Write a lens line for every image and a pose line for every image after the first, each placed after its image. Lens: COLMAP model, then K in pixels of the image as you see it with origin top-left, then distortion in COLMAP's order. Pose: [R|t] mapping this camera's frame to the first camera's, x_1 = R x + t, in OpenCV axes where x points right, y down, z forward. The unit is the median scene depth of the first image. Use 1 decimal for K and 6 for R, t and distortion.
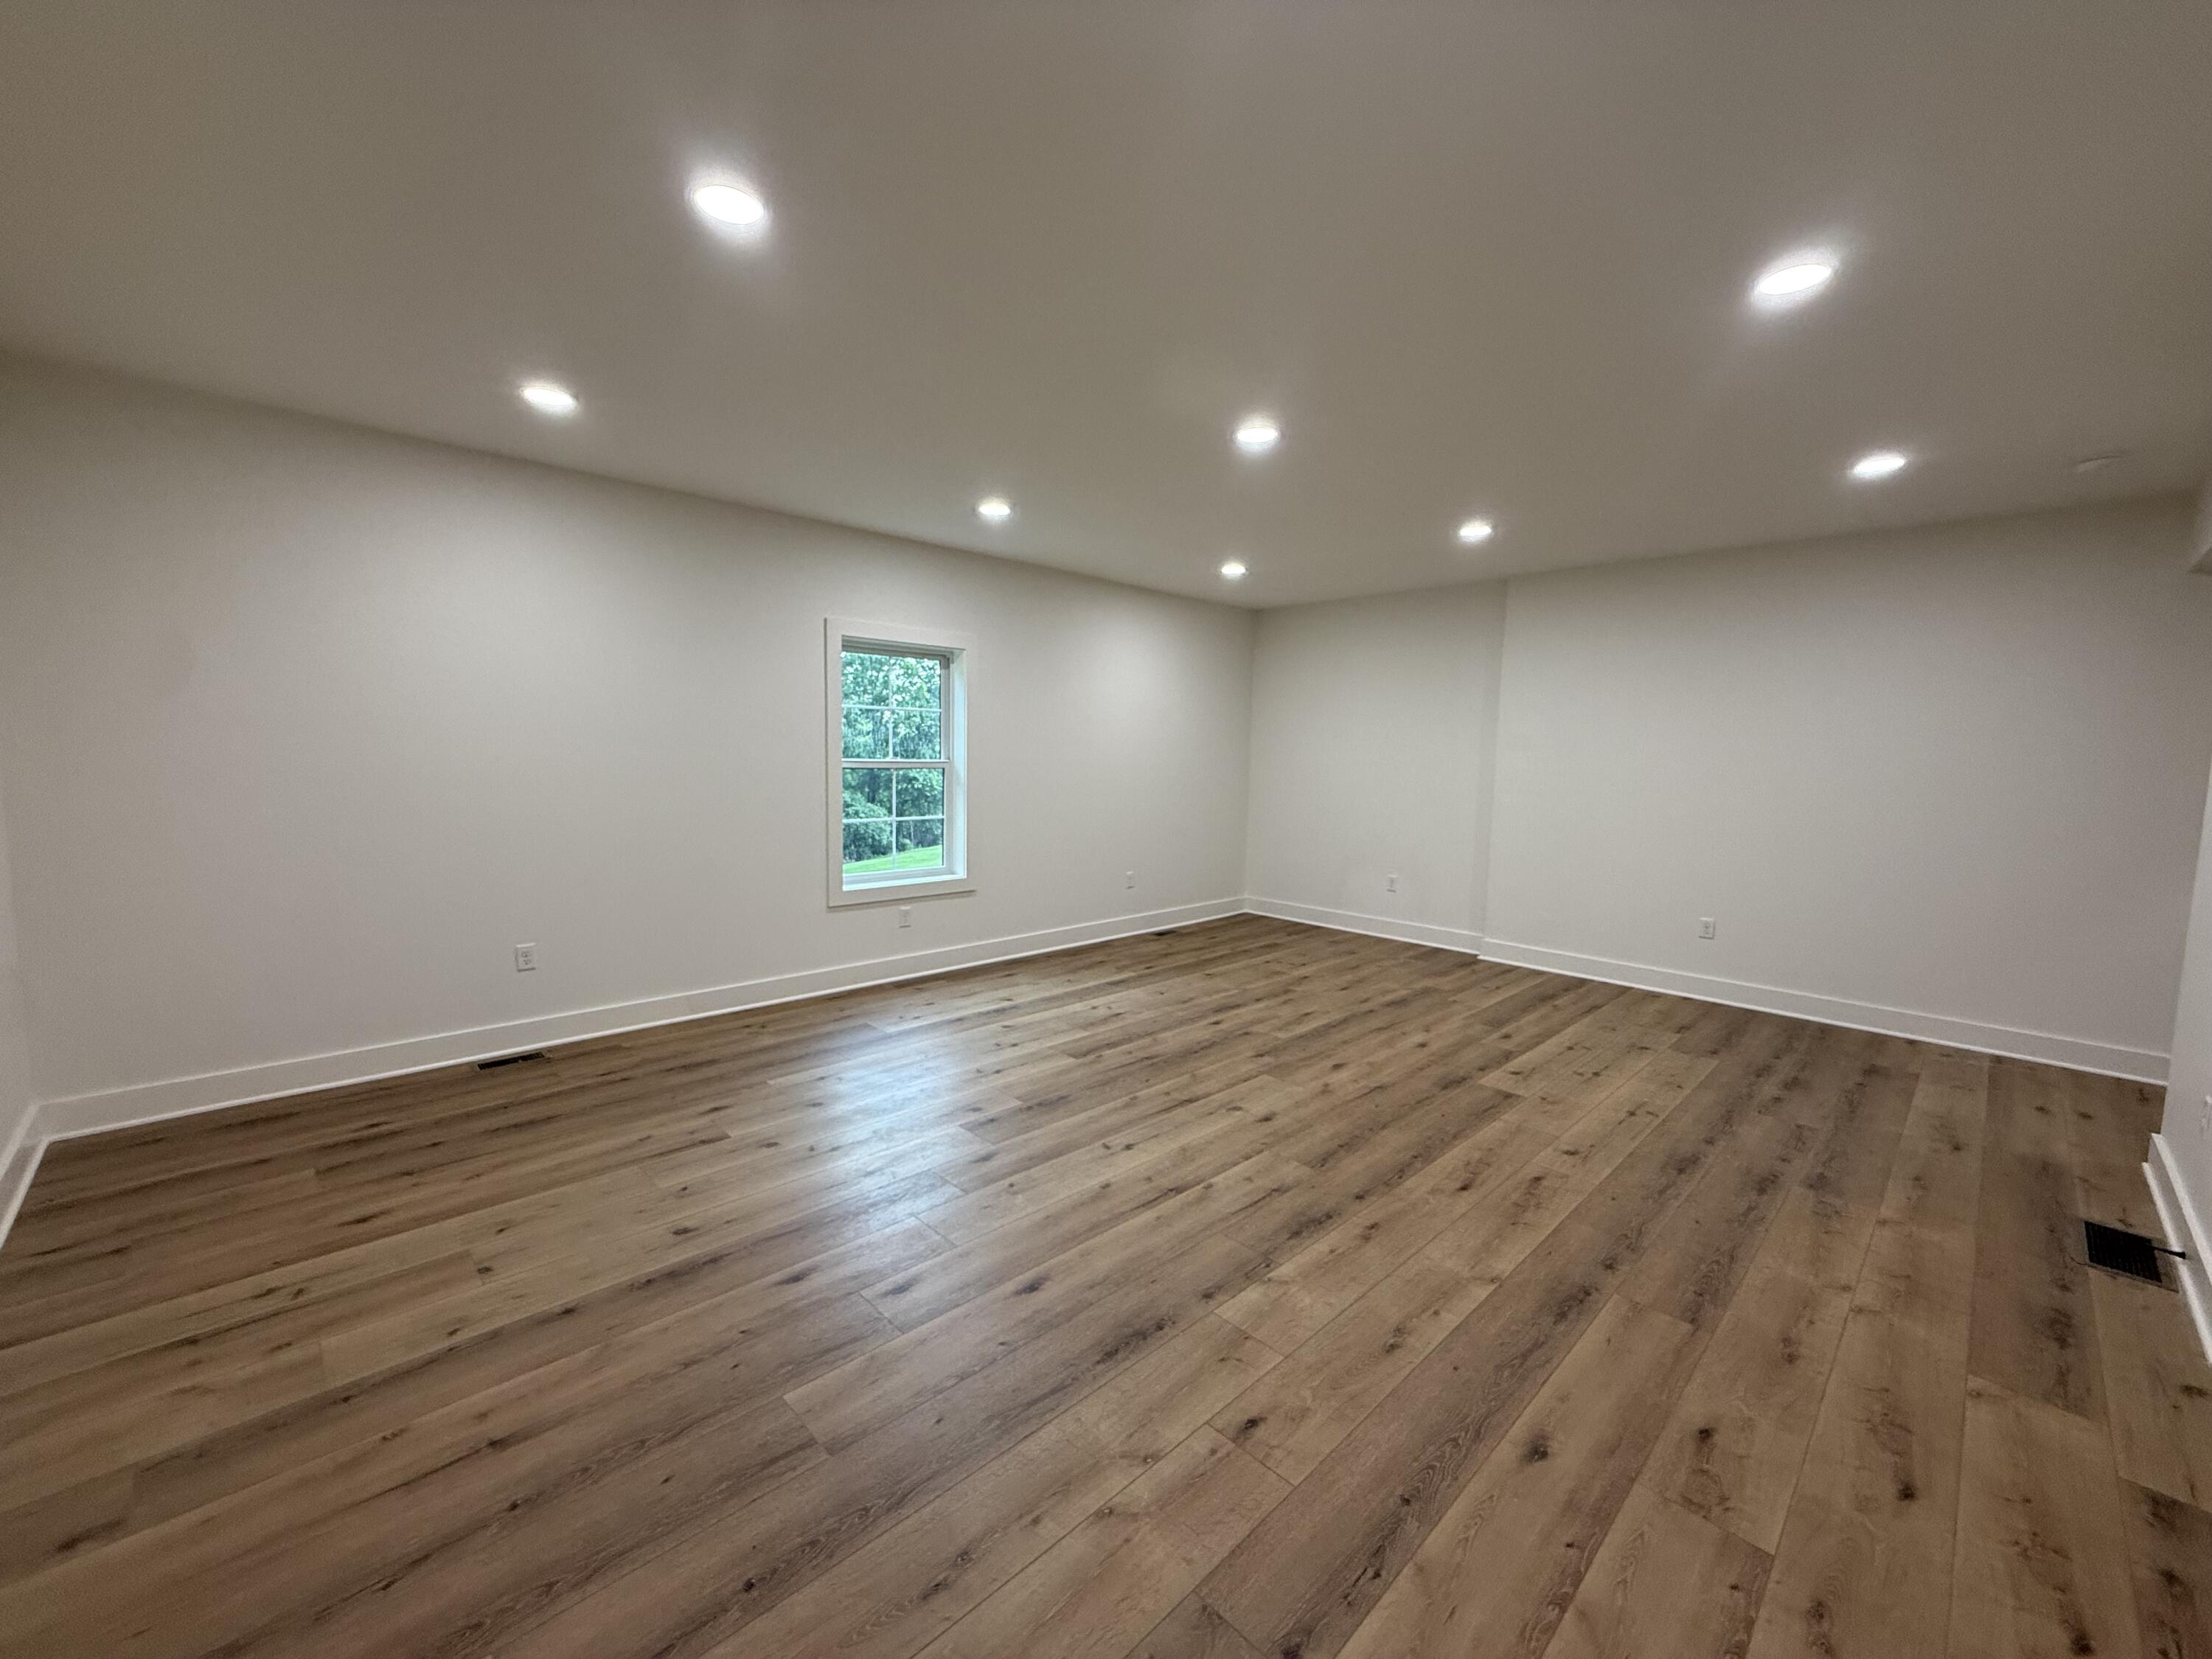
lens RADIAL K [[881.0, 0, 1100.7], [0, 881.0, 828.6], [0, 0, 1]] dist [-0.001694, 0.000594]
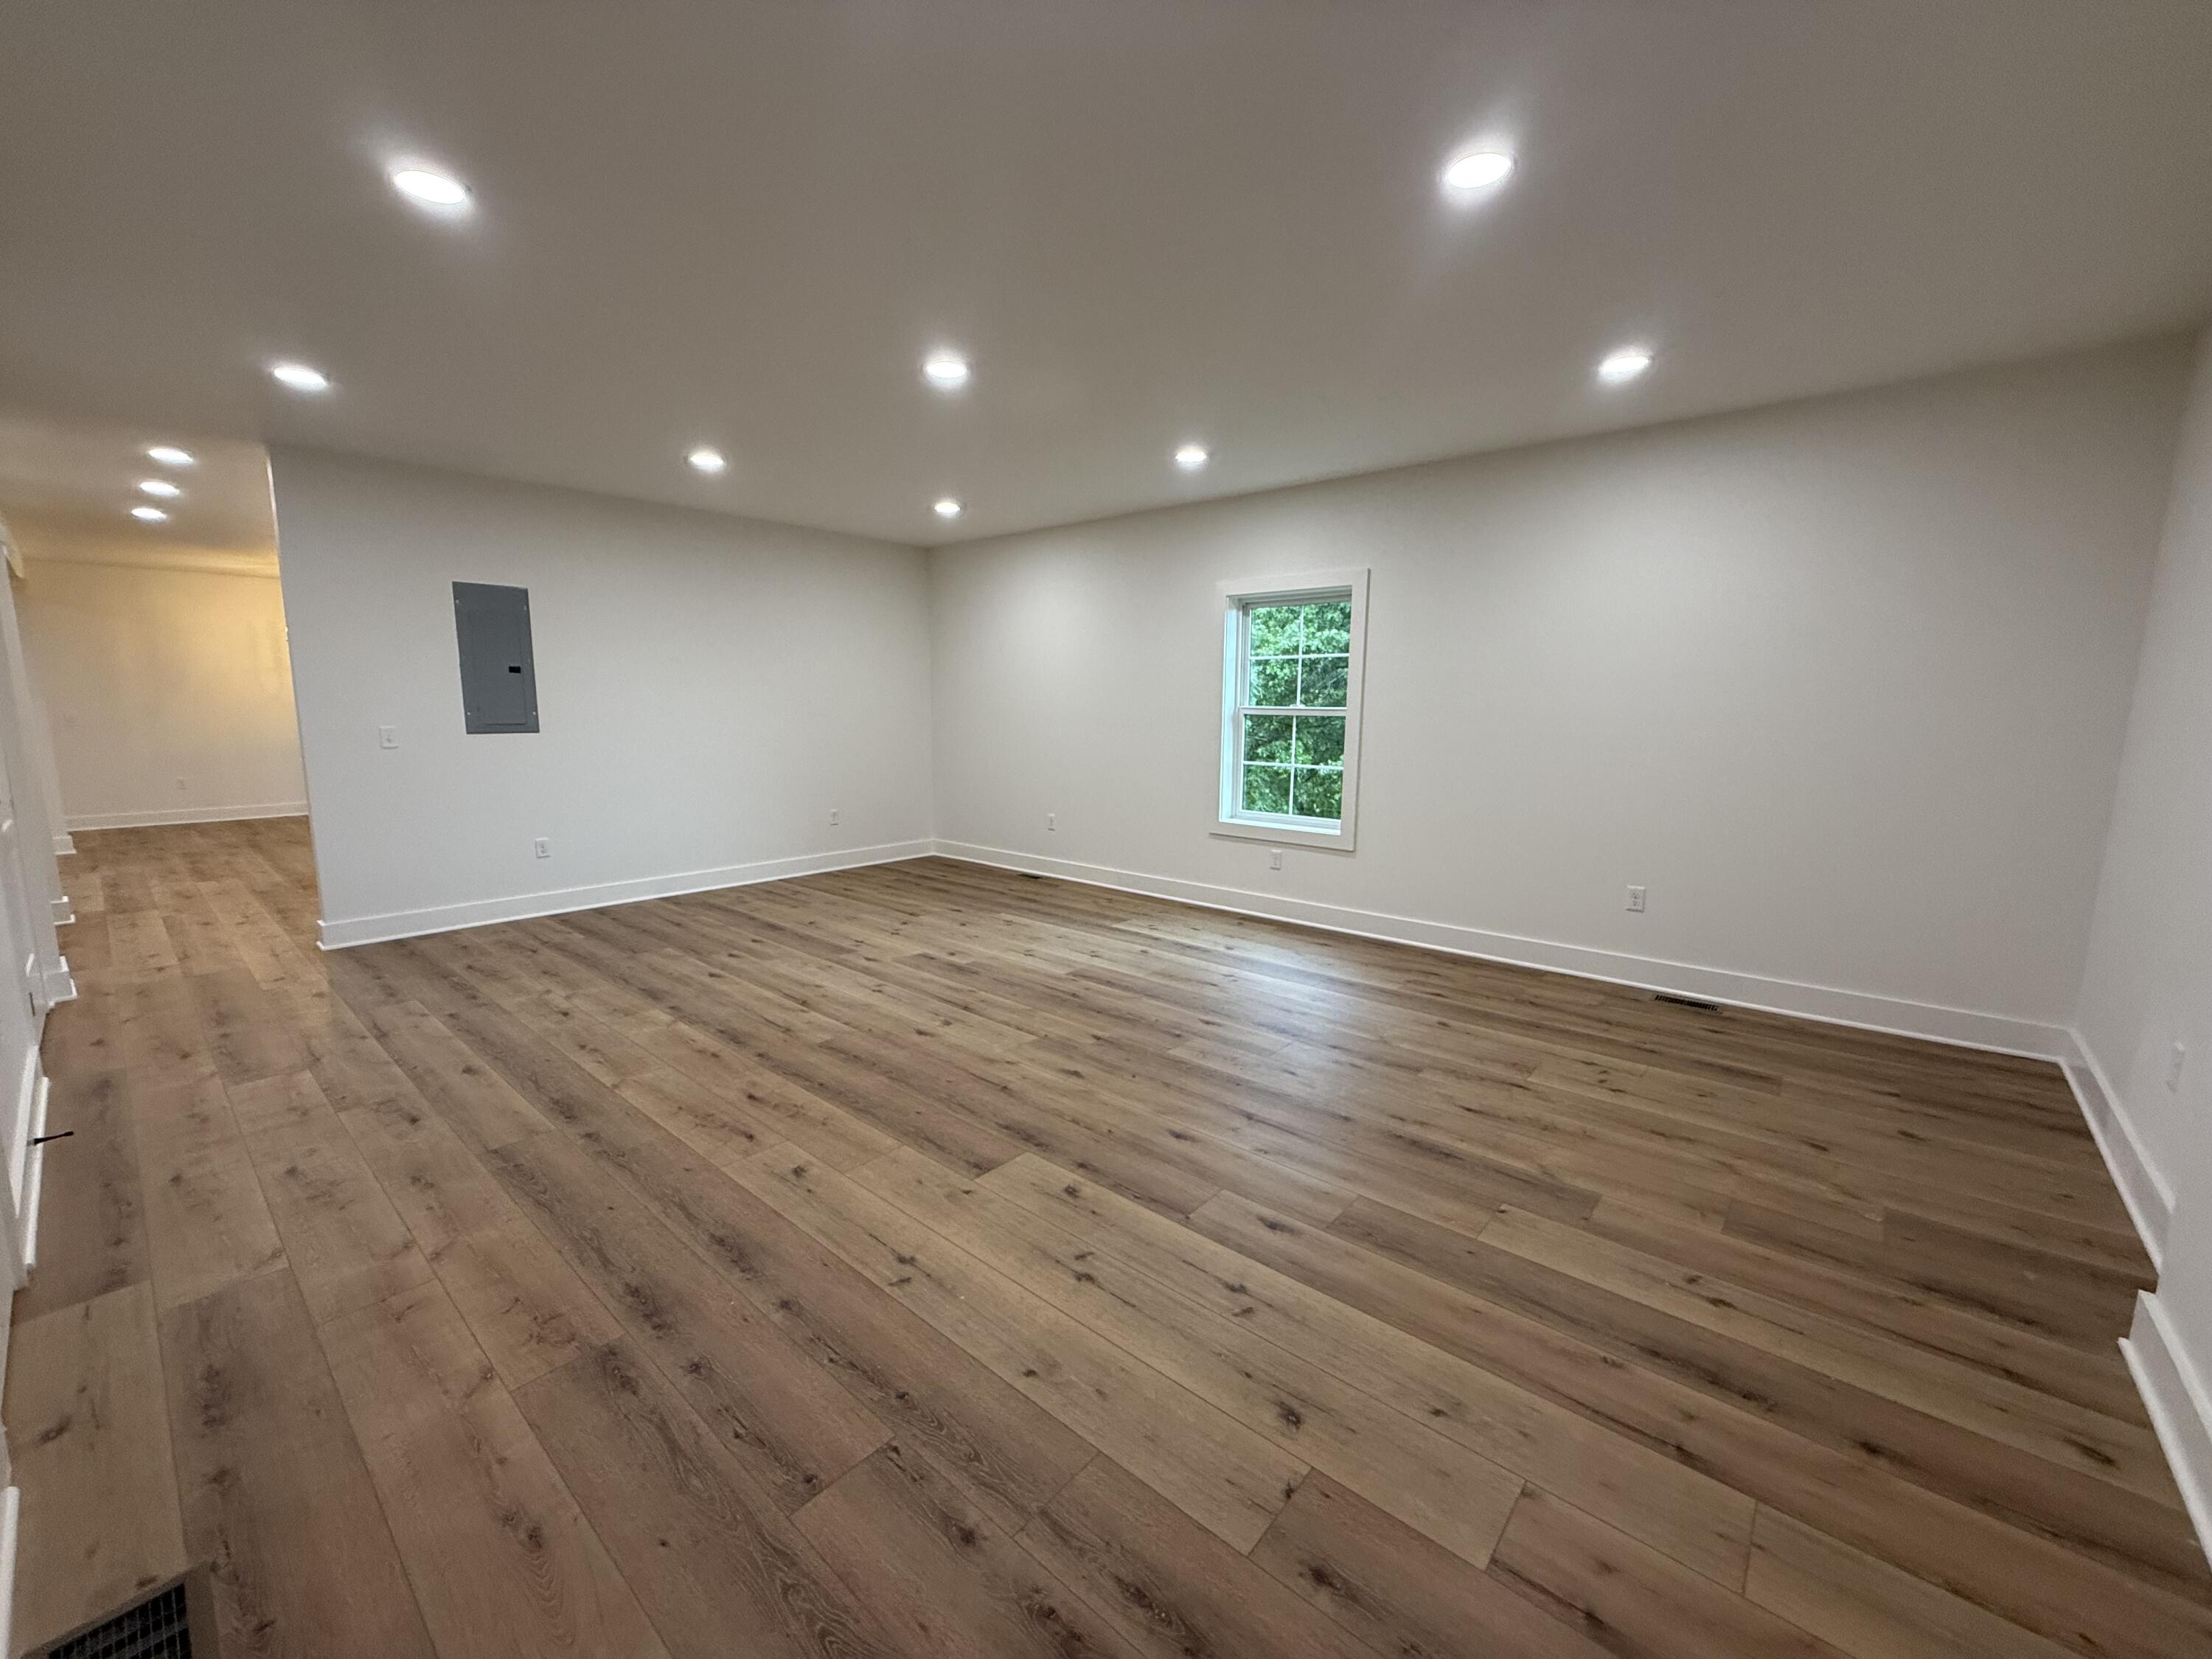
lens RADIAL K [[881.0, 0, 1101.6], [0, 881.0, 829.0], [0, 0, 1]] dist [-0.001694, 0.000594]
pose [[0.087116, 0.124882, -0.988340, 1.226325], [-0.094891, 0.988641, 0.116556, -0.057516], [0.991669, 0.083630, 0.097976, 1.090772]]
